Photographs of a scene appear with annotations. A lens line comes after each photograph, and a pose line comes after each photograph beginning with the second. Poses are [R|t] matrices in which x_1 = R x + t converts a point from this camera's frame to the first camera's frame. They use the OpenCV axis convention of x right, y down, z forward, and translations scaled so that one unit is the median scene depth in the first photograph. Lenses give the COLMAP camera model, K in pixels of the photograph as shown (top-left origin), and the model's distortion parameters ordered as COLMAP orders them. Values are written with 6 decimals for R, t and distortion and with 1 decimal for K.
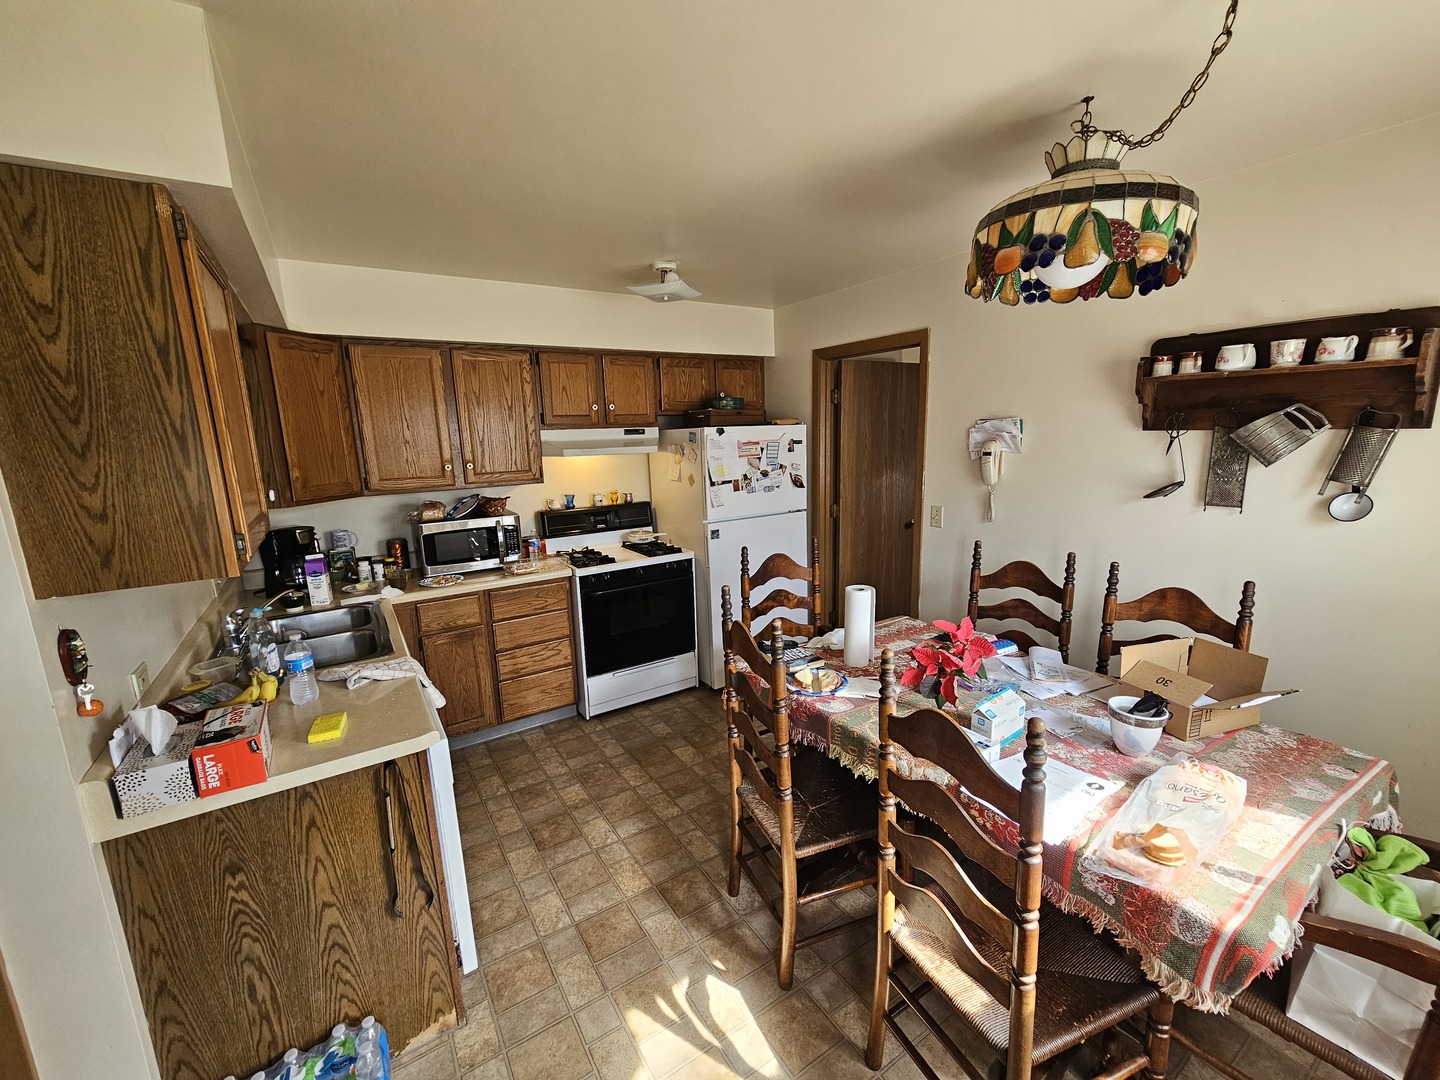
lens RADIAL K [[593.8, 0, 725.0], [0, 593.8, 543.7], [0, 0, 1]] dist [0.007488, 0.000345]
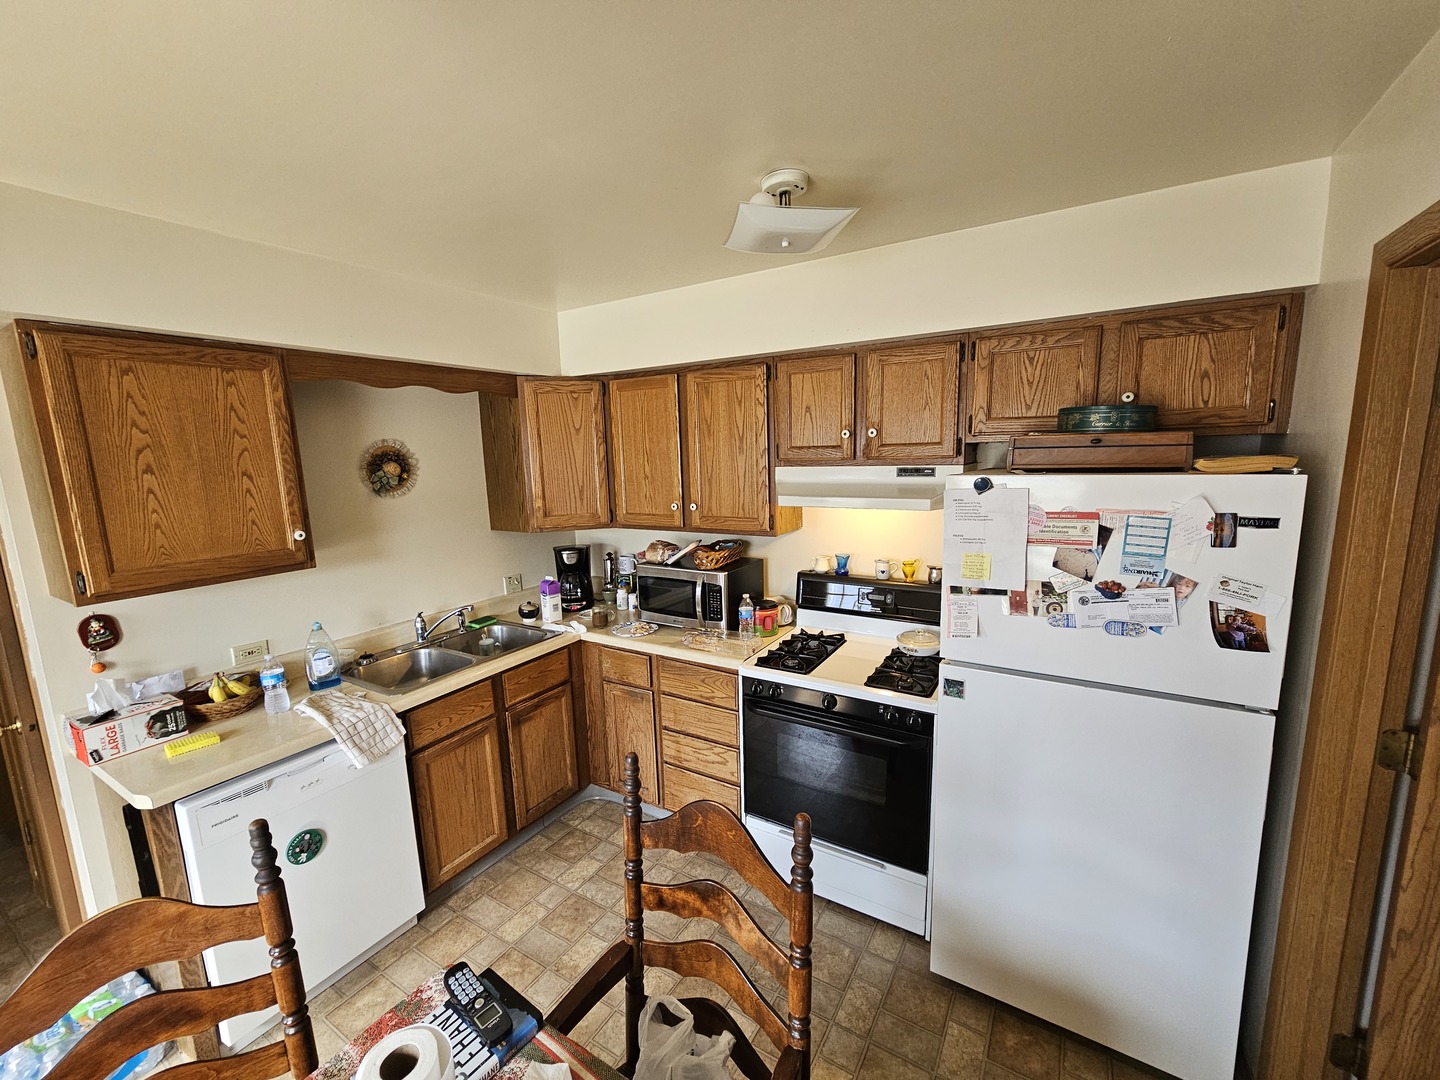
lens RADIAL K [[593.8, 0, 723.2], [0, 593.8, 547.0], [0, 0, 1]] dist [0.007488, 0.000345]
pose [[0.433999, 0.162749, -0.886091, 0.334888], [-0.158163, 0.982036, 0.102905, -0.158488], [0.886921, 0.095486, 0.451944, 0.615914]]
